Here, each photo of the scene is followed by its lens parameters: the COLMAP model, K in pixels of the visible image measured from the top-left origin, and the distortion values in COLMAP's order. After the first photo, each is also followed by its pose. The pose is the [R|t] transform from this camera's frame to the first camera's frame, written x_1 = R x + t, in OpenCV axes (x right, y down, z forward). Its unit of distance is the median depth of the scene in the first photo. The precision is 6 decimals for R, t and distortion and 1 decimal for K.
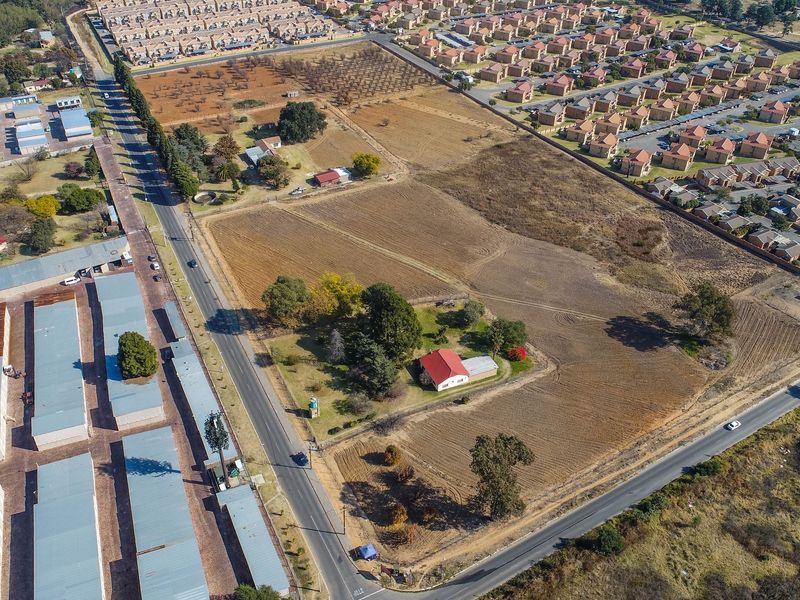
lens RADIAL K [[713.5, 0, 400.1], [0, 713.5, 302.2], [0, 0, 1]] dist [-0.000575, -0.005254]
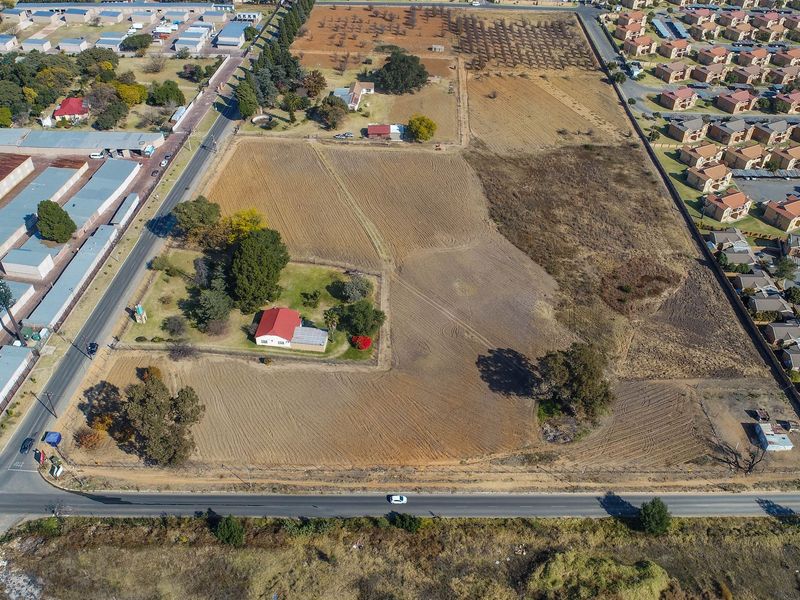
lens RADIAL K [[713.5, 0, 399.4], [0, 713.5, 301.8], [0, 0, 1]] dist [-0.000575, -0.005254]
pose [[0.859061, 0.330277, -0.391063, 0.505895], [-0.311301, 0.943563, 0.113053, -0.091249], [0.406332, 0.024619, 0.913394, 0.134690]]
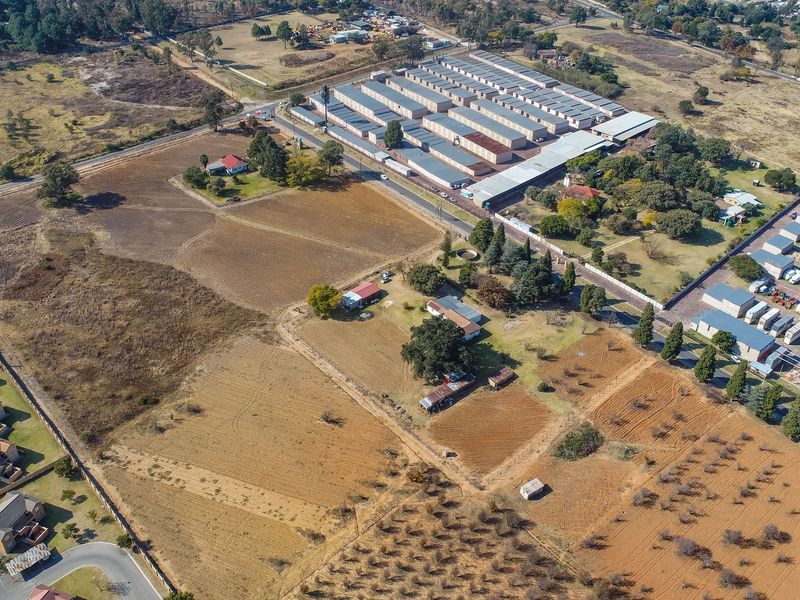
lens RADIAL K [[713.5, 0, 398.9], [0, 713.5, 299.7], [0, 0, 1]] dist [-0.000575, -0.005254]
pose [[-0.973312, 0.092890, -0.209845, 0.059995], [-0.167452, 0.337783, 0.926209, -1.312787], [0.156917, 0.936629, -0.313214, 1.678810]]
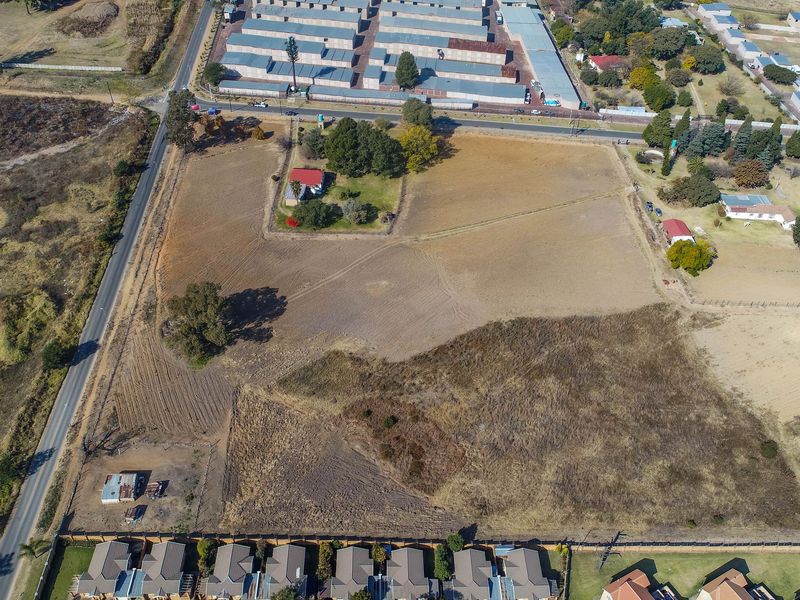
lens RADIAL K [[713.5, 0, 397.9], [0, 713.5, 298.8], [0, 0, 1]] dist [-0.000575, -0.005254]
pose [[-0.483328, 0.557963, -0.674589, 0.834987], [-0.555574, 0.400020, 0.728919, -0.726200], [0.676559, 0.727091, 0.116649, 0.963451]]
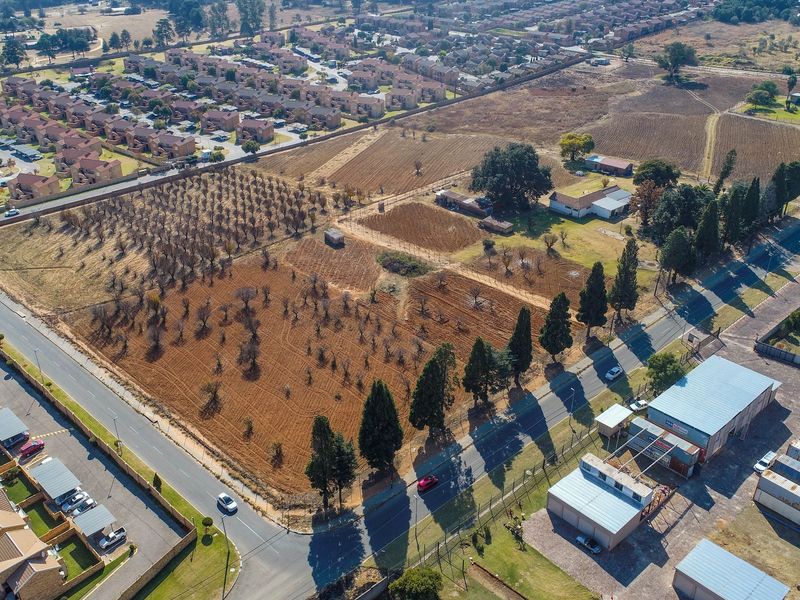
lens RADIAL K [[713.5, 0, 398.8], [0, 713.5, 291.7], [0, 0, 1]] dist [-0.000575, -0.005254]
pose [[-0.253754, -0.465341, 0.847978, -1.023519], [0.588066, 0.621827, 0.517214, -0.838238], [-0.767976, 0.629912, 0.115860, 1.532441]]
